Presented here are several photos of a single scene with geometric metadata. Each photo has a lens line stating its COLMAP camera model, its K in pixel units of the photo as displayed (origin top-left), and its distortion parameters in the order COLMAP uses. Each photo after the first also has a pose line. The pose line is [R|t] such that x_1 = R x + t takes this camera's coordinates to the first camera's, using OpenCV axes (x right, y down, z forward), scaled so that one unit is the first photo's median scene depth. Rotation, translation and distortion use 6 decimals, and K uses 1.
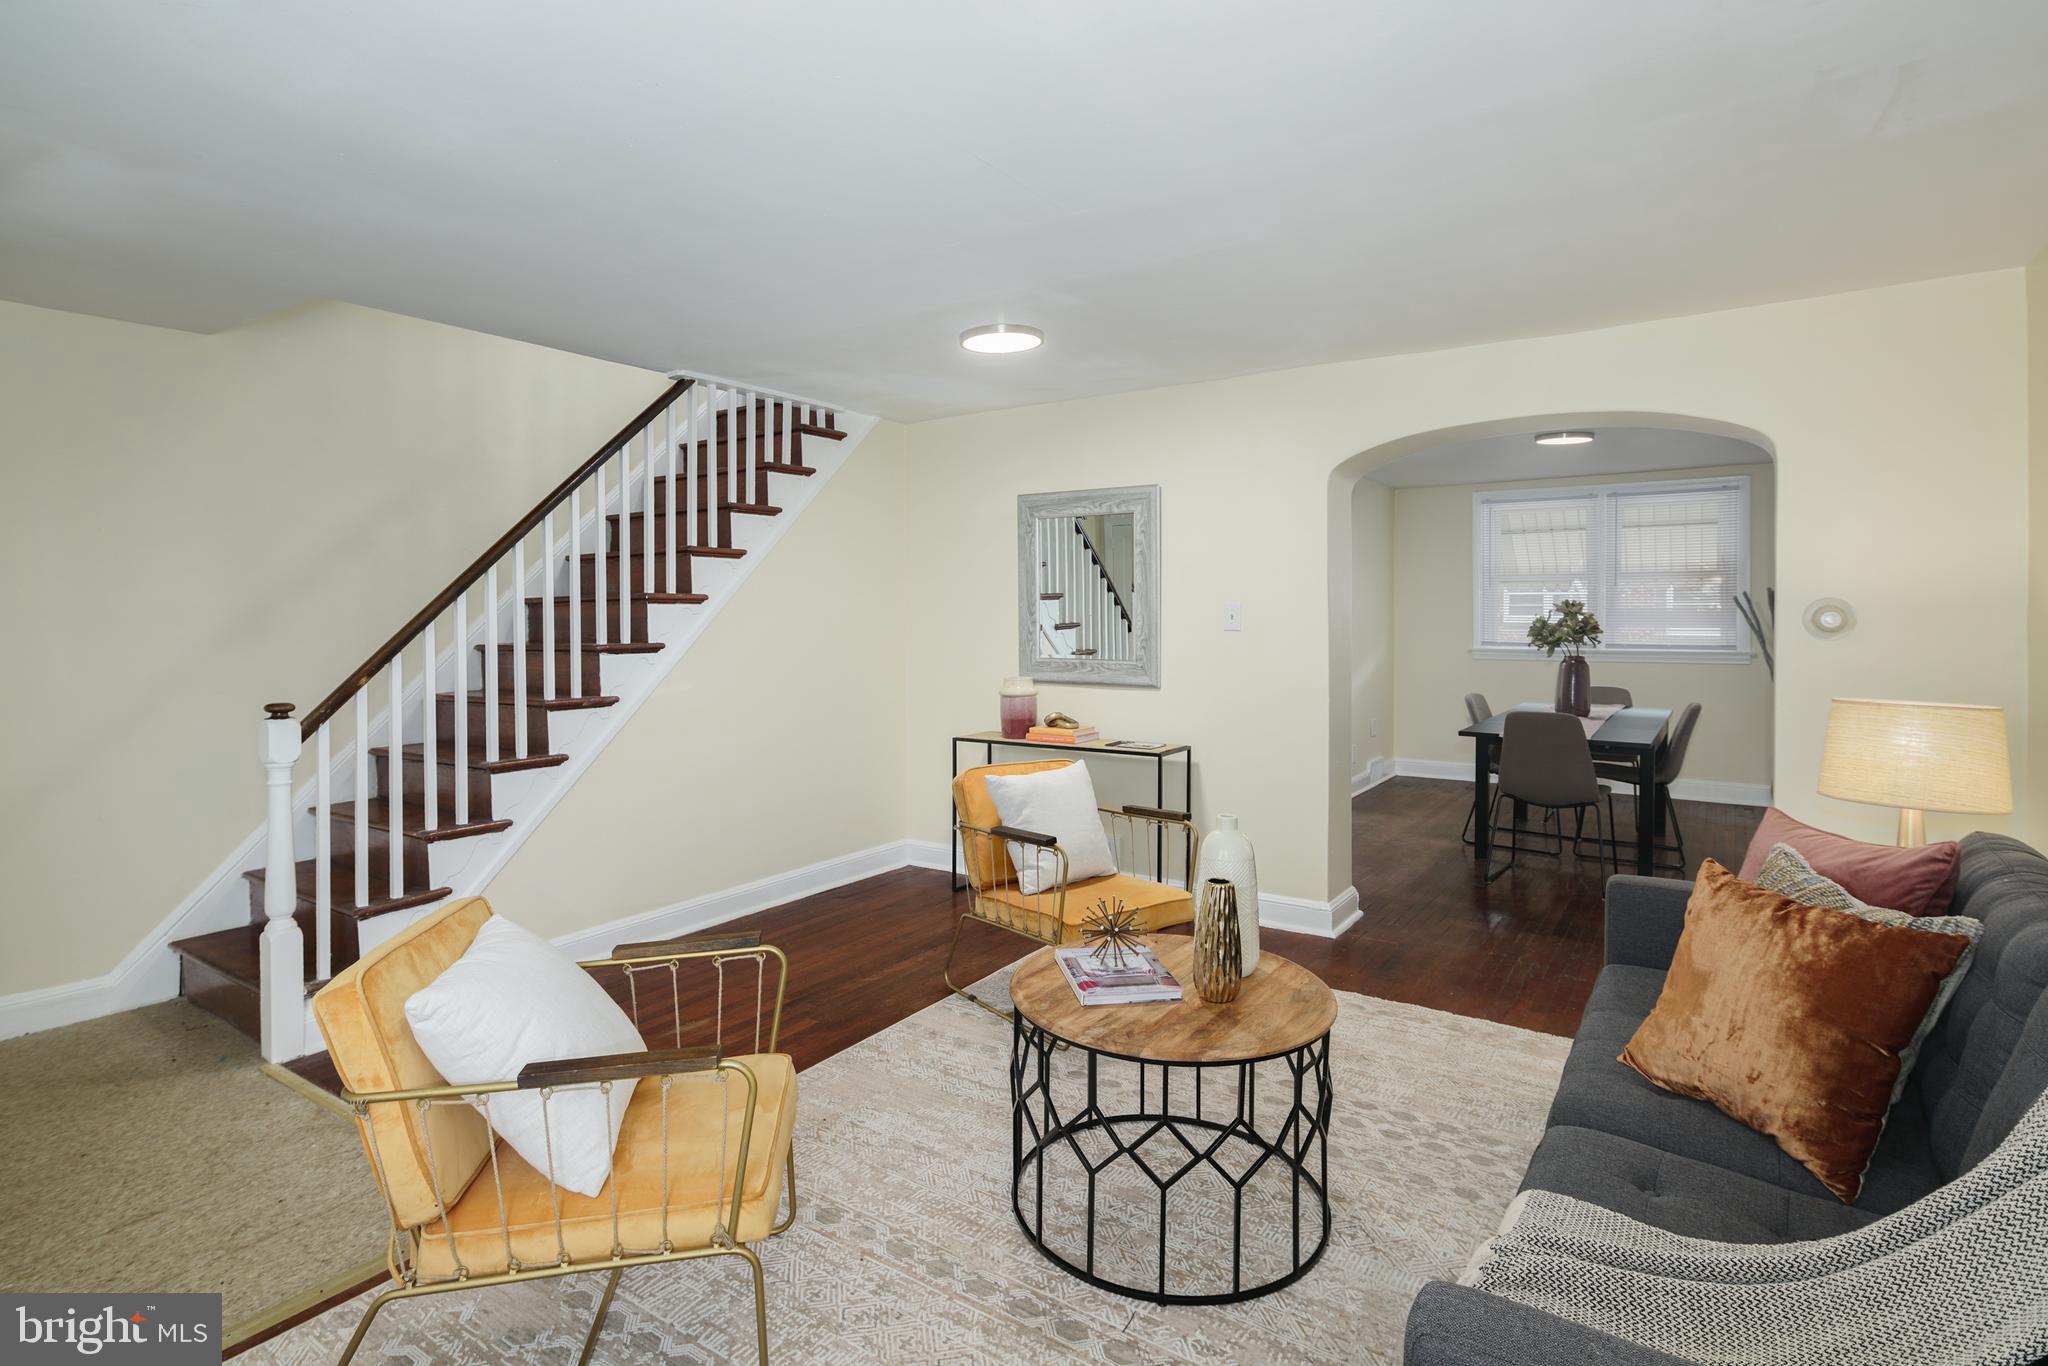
lens RADIAL K [[1022.8, 0, 1015.1], [0, 1022.8, 631.9], [0, 0, 1]] dist [-0.000423, -0.000642]
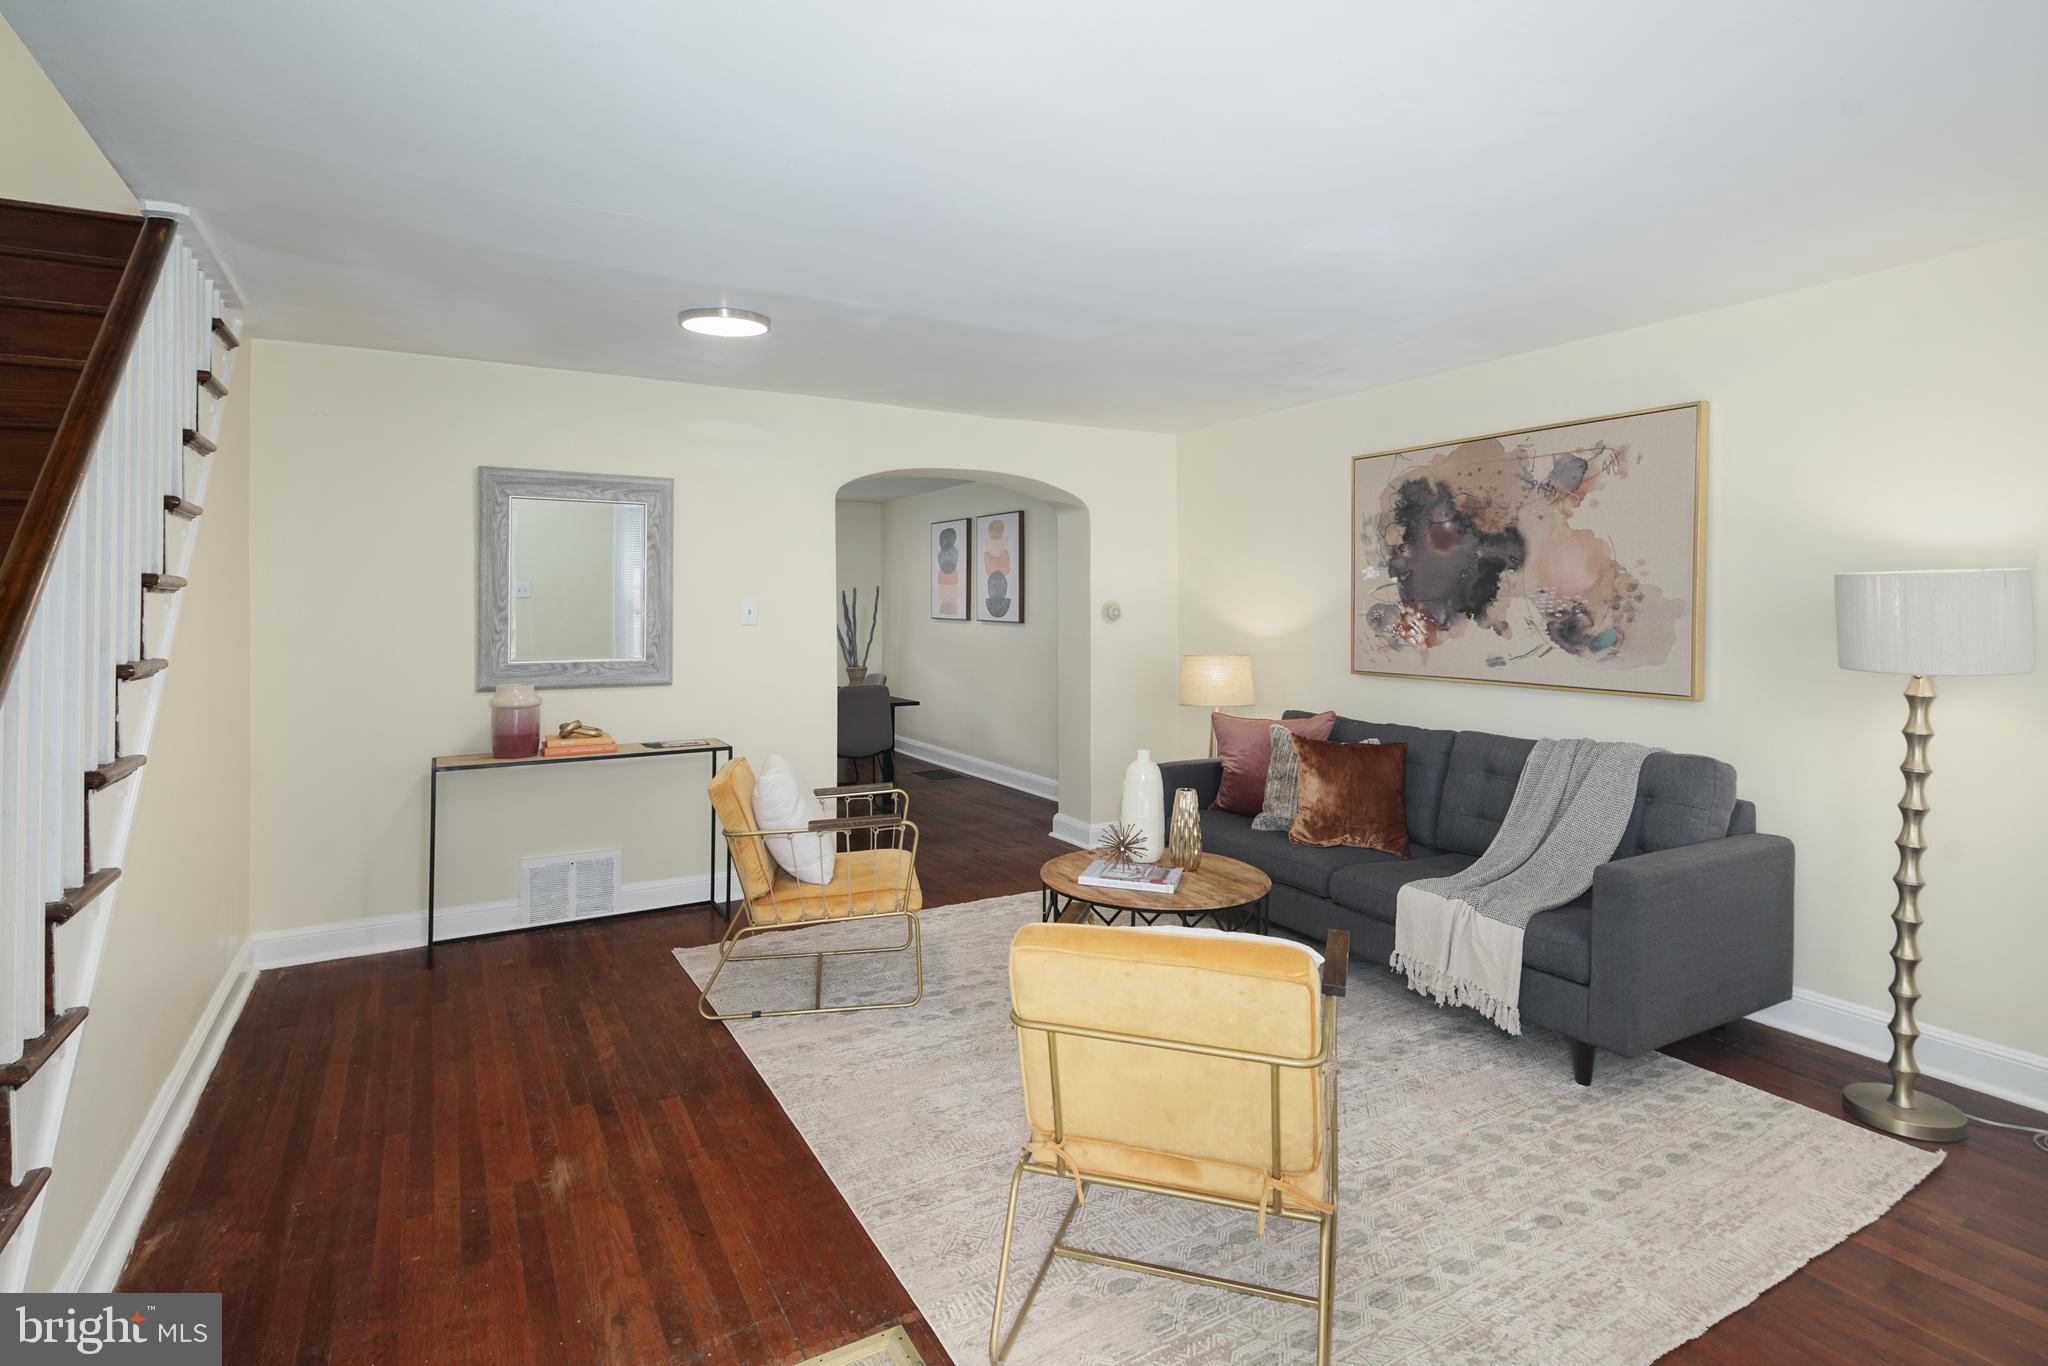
lens RADIAL K [[1007.9, 0, 1018.0], [0, 1007.9, 623.4], [0, 0, 1]] dist [0.000127, -0.000073]
pose [[0.437994, -0.016675, 0.898823, -0.804714], [0.010167, 0.999856, 0.013595, -0.019351], [-0.898920, 0.003184, 0.438101, 0.376250]]
